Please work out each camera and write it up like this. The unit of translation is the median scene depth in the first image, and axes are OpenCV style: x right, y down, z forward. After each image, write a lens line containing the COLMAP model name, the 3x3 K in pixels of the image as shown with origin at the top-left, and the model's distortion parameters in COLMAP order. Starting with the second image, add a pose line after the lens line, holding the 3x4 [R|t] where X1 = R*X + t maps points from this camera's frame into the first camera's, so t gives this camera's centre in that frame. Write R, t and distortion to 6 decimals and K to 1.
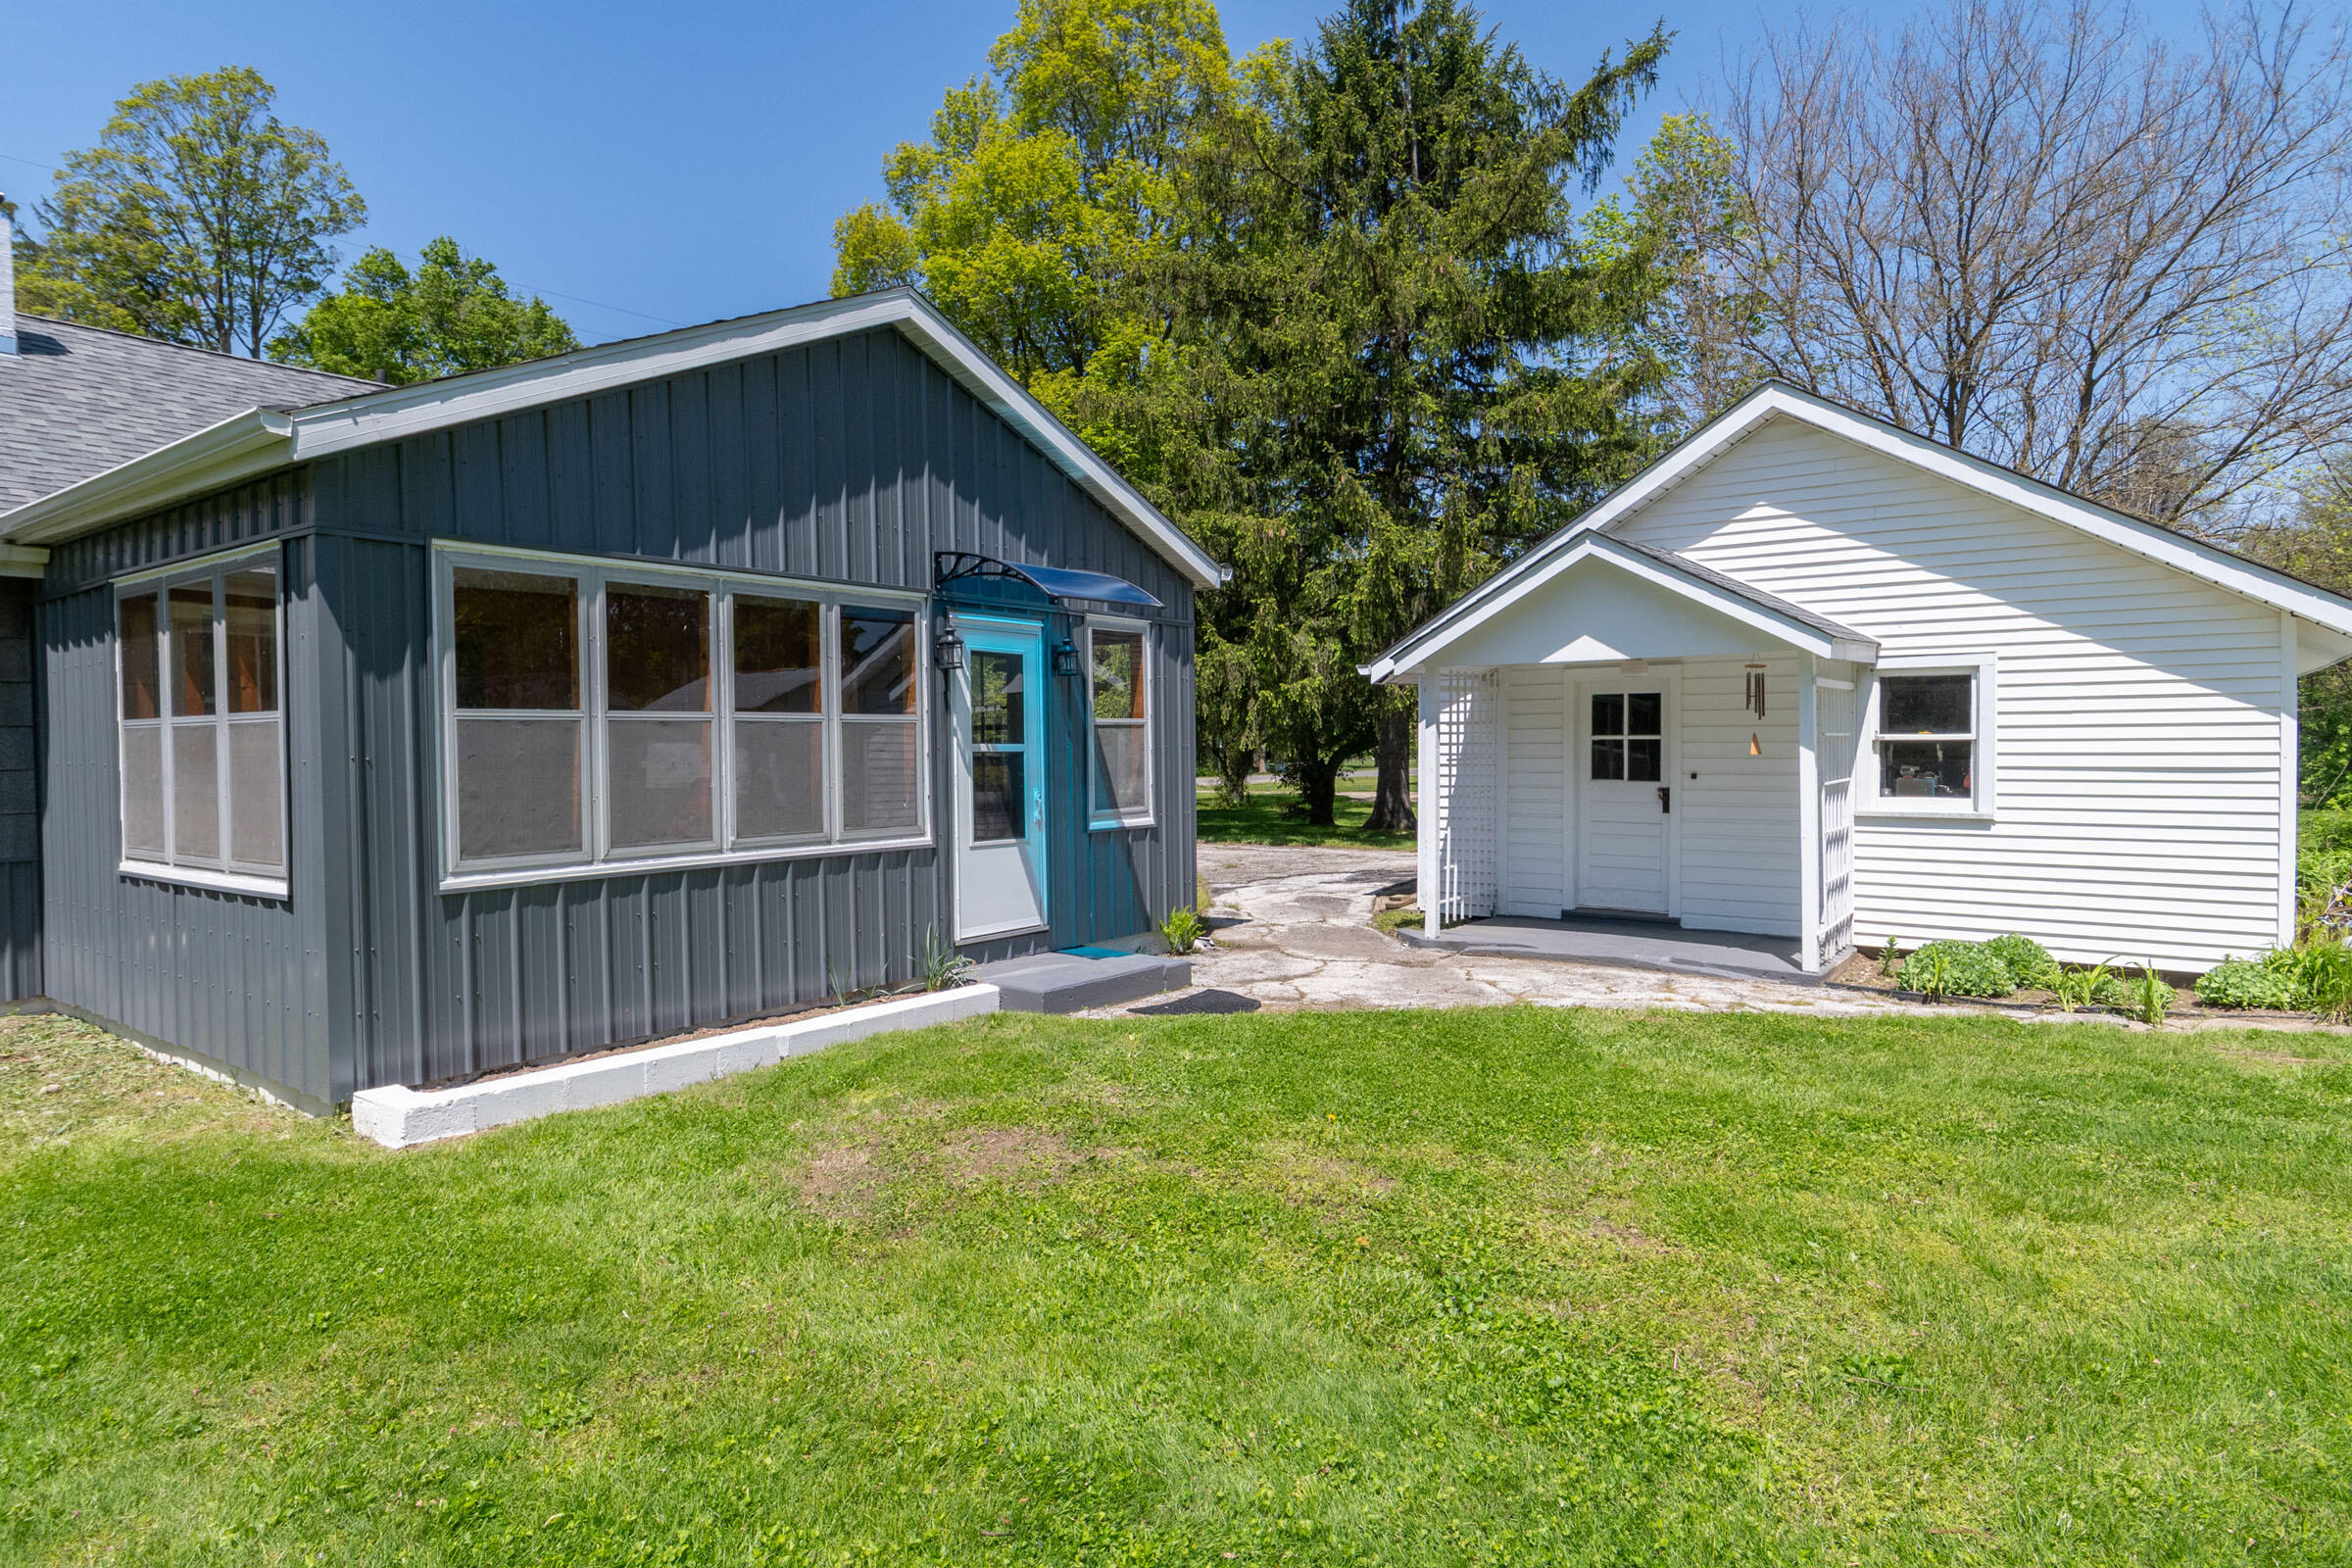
lens RADIAL K [[1310.0, 0, 1176.6], [0, 1310.0, 781.5], [0, 0, 1]] dist [0.000609, 0.000119]
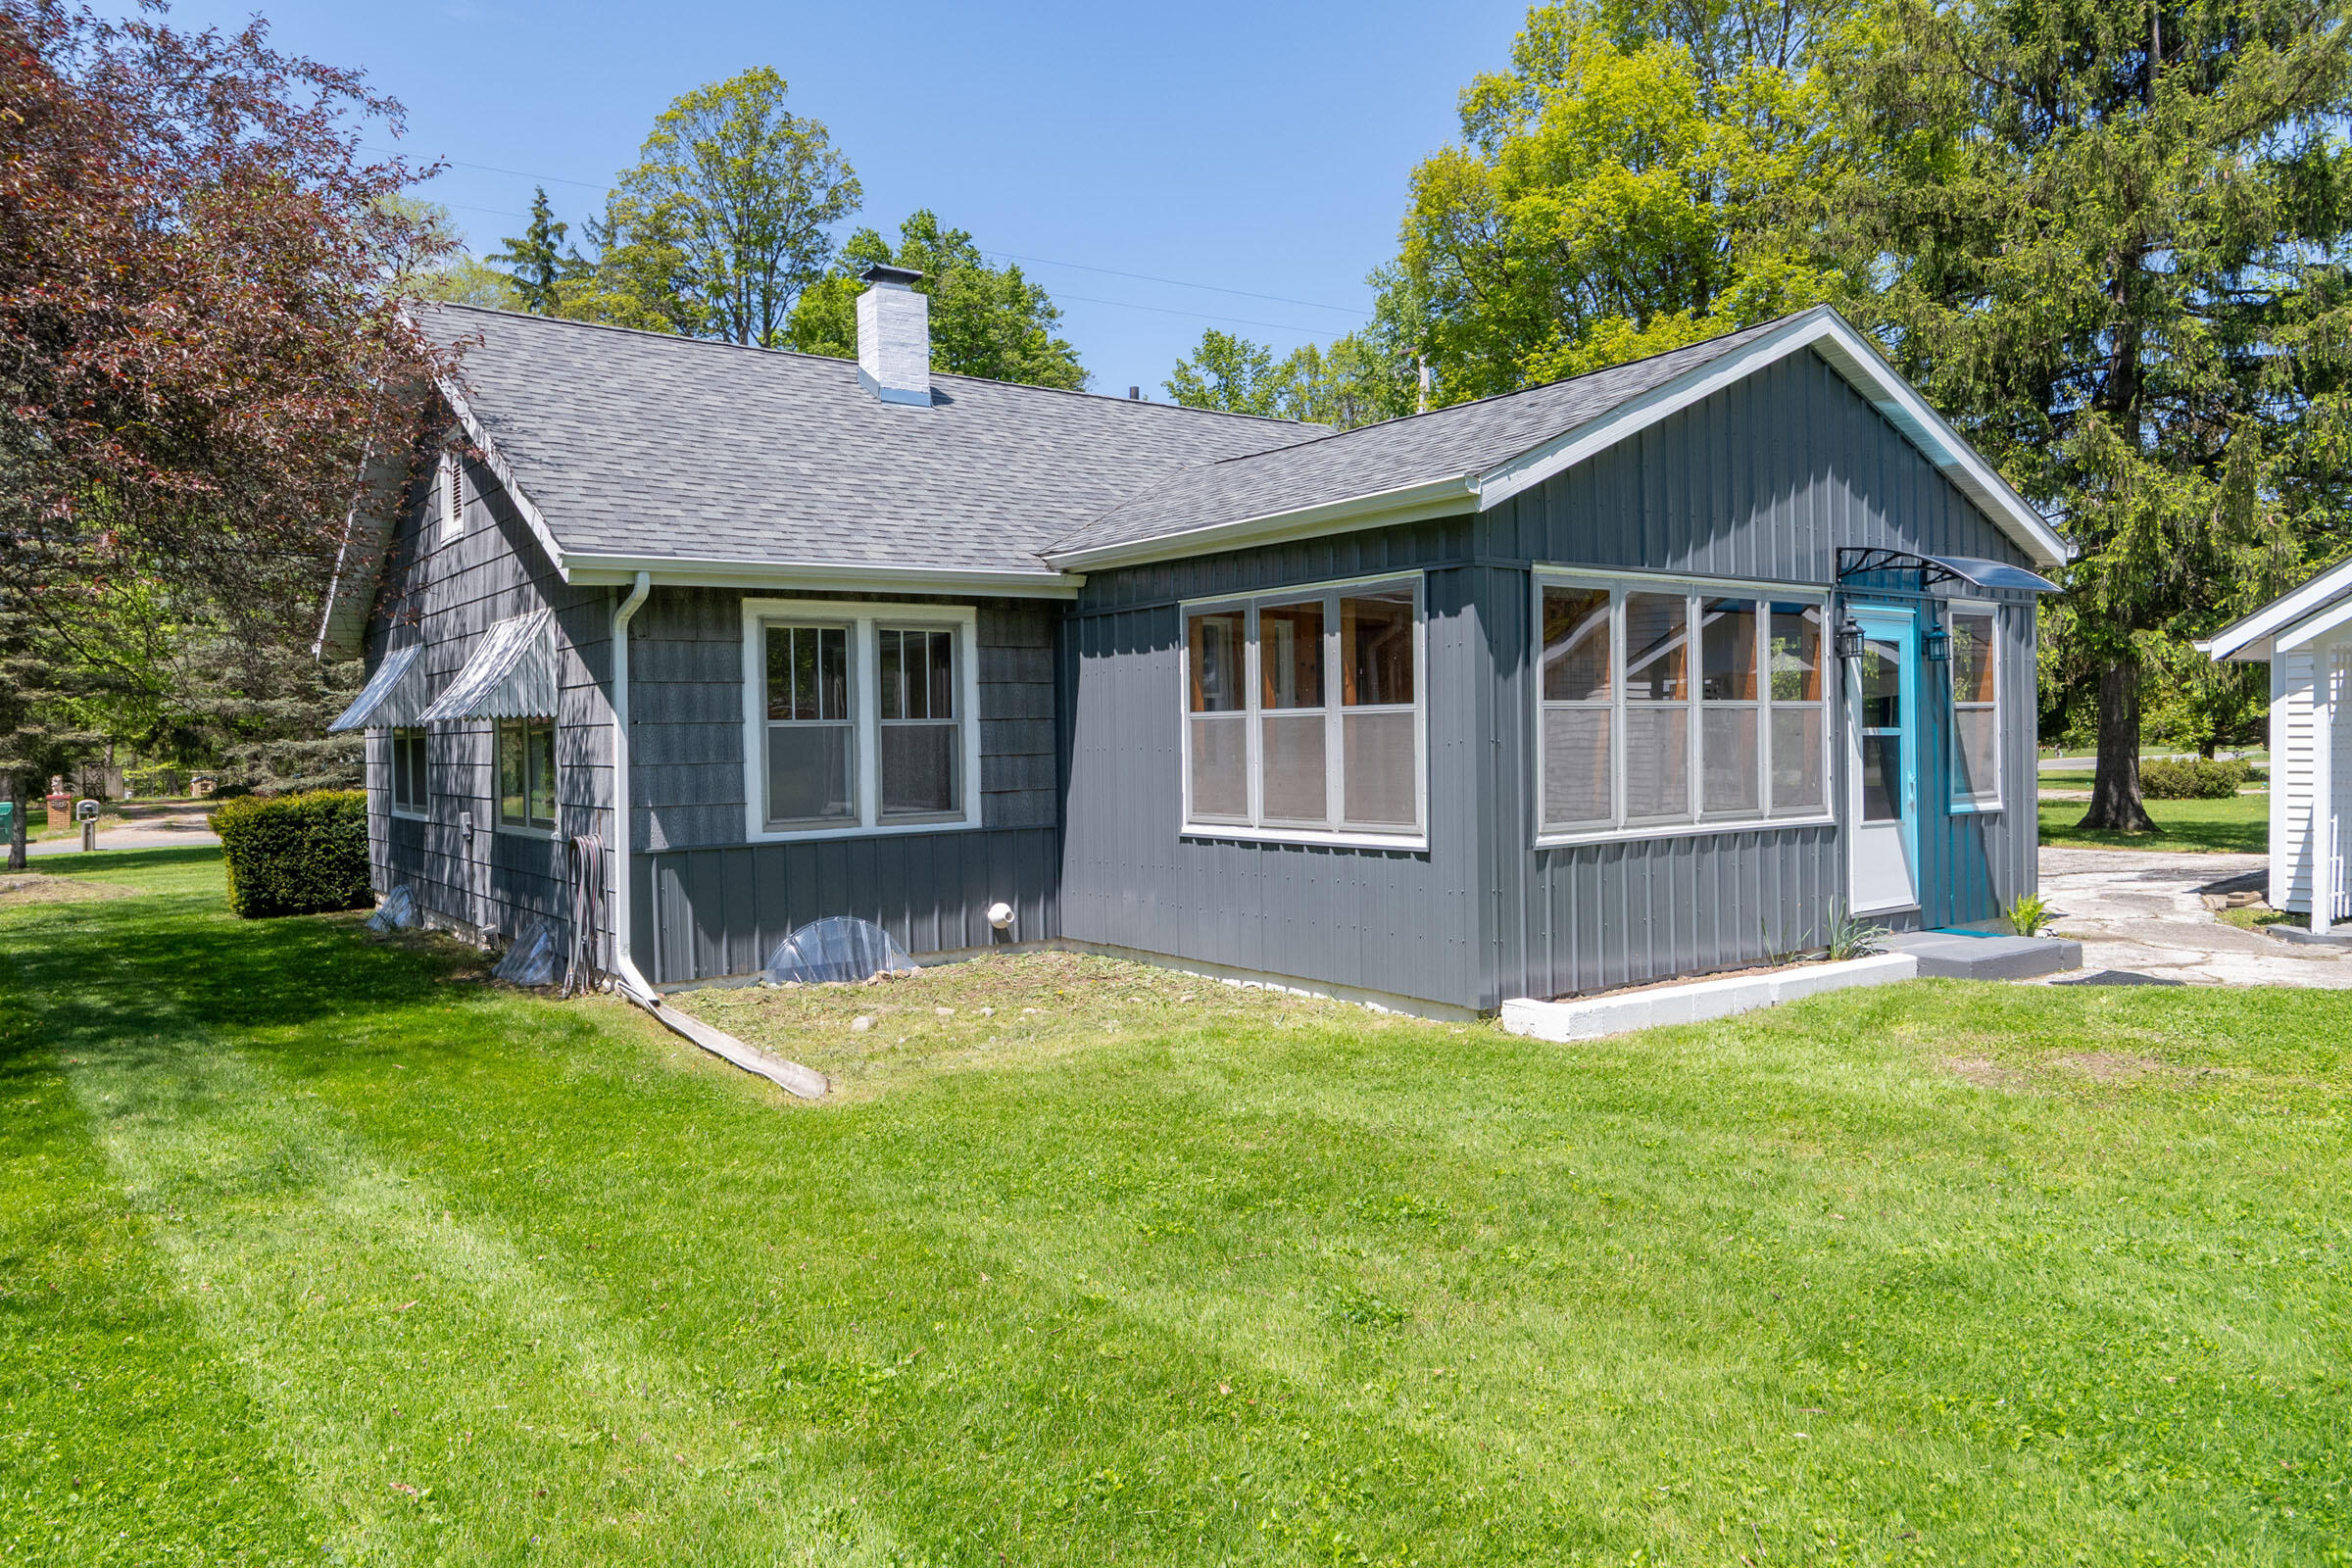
lens RADIAL K [[1577.5, 0, 1172.6], [0, 1577.5, 774.7], [0, 0, 1]] dist [-0.003749, -0.007054]
pose [[0.956739, 0.001185, -0.290944, -0.256237], [-0.002040, 0.999994, -0.002636, 0.010820], [0.290939, 0.003115, 0.956736, -0.299572]]
